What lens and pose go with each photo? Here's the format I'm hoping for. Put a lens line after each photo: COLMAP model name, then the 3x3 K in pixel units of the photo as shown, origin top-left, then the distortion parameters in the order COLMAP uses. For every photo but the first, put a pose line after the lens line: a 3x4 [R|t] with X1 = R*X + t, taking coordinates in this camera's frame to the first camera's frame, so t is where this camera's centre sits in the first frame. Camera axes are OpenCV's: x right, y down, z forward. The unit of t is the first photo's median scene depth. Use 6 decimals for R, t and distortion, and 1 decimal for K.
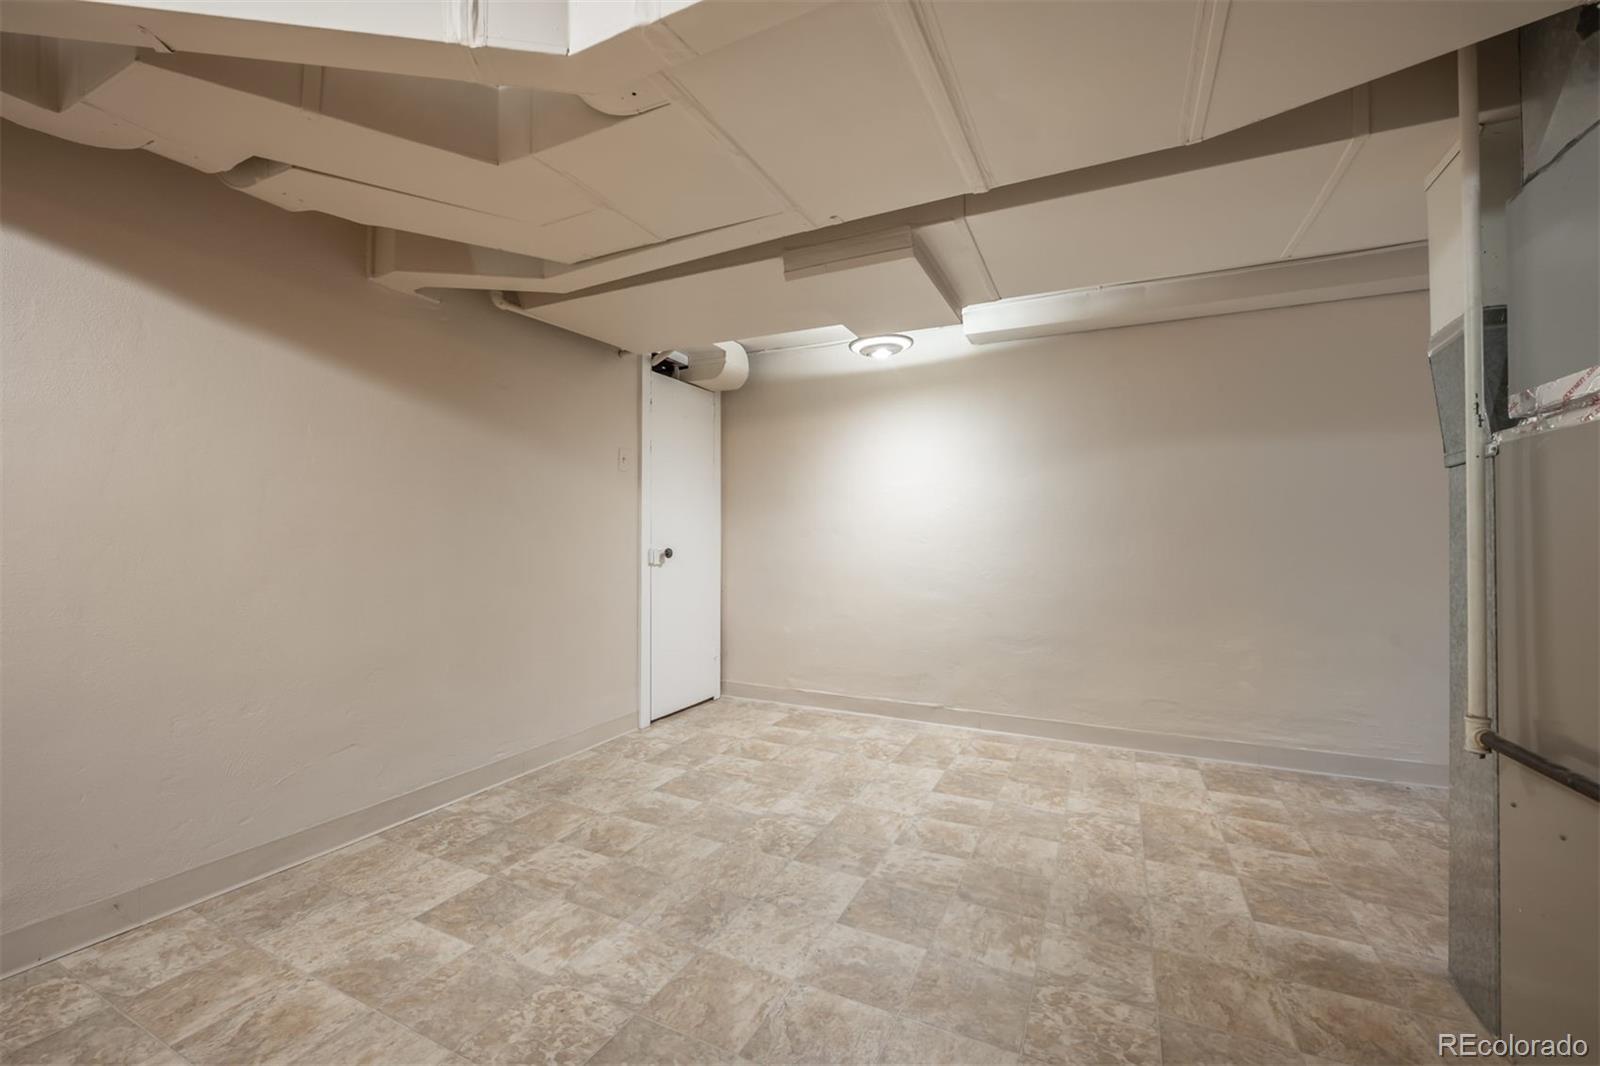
lens RADIAL K [[651.7, 0, 798.5], [0, 651.7, 535.9], [0, 0, 1]] dist [0.000812, 0.000134]
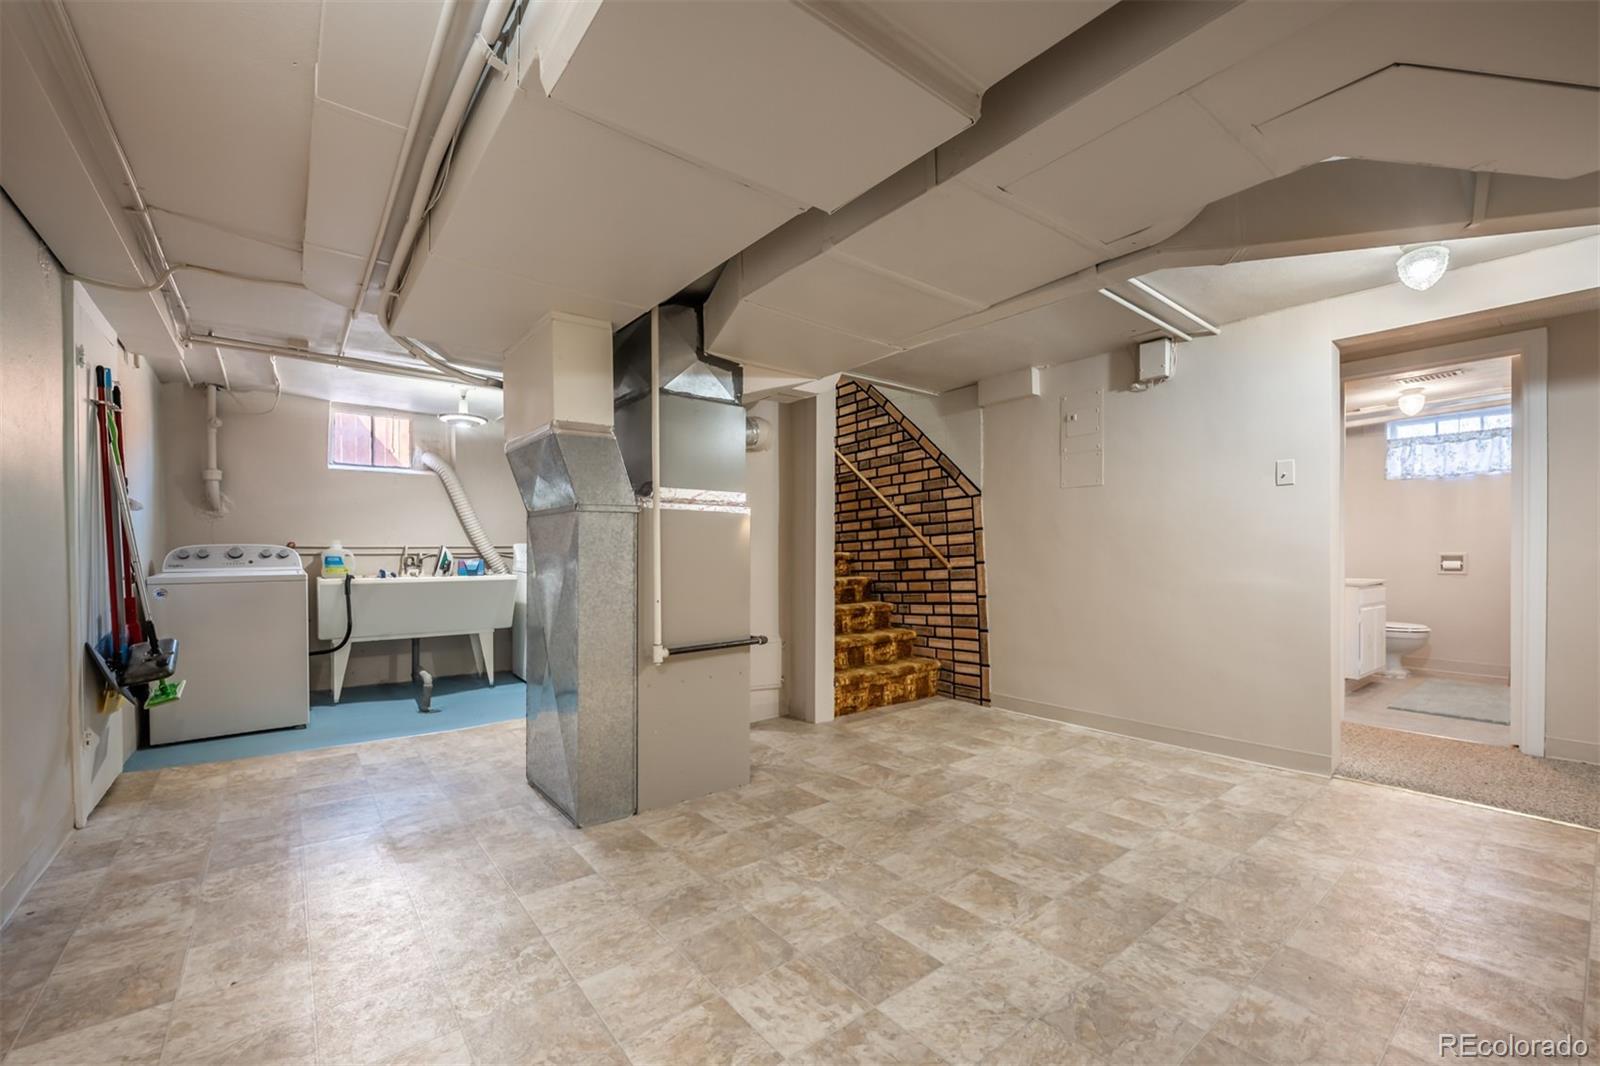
lens RADIAL K [[651.7, 0, 806.4], [0, 651.7, 557.2], [0, 0, 1]] dist [0.000812, 0.000134]
pose [[-0.903091, -0.005951, 0.429408, -0.162859], [-0.005327, 0.999982, 0.002654, 0.003494], [-0.429416, 0.000110, -0.903107, 1.932816]]
